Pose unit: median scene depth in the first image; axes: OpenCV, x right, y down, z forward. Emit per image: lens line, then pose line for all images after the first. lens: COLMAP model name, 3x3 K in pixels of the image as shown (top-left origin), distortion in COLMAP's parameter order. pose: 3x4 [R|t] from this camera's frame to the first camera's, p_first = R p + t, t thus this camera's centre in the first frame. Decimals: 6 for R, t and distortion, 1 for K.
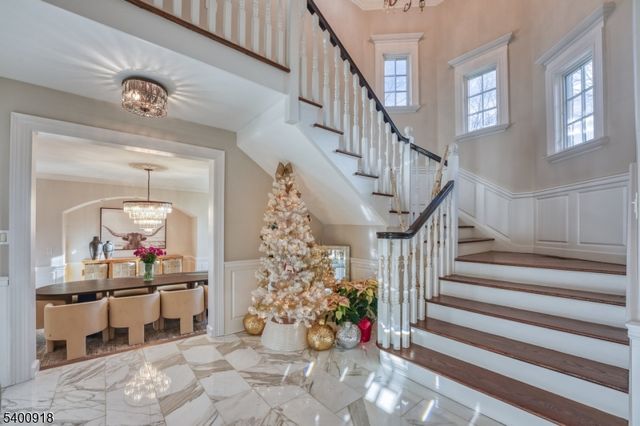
lens RADIAL K [[307.2, 0, 323.5], [0, 307.2, 214.8], [0, 0, 1]] dist [0.000371, -0.000258]
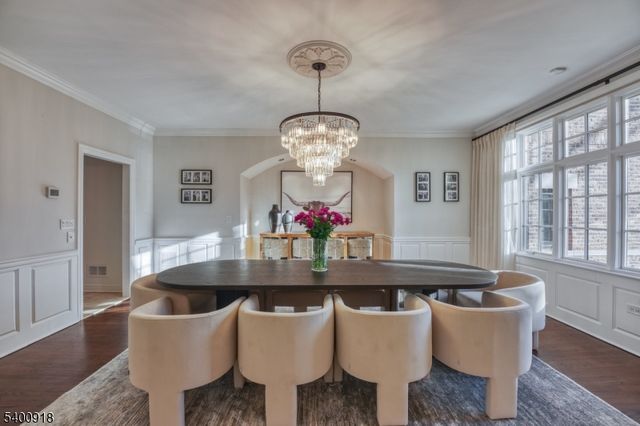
lens RADIAL K [[307.2, 0, 323.5], [0, 307.2, 214.8], [0, 0, 1]] dist [0.000371, -0.000258]
pose [[0.838108, 0.013277, -0.545342, -0.189569], [0.012009, 0.999012, 0.042779, 0.065245], [0.545372, -0.042402, 0.837121, 0.389229]]
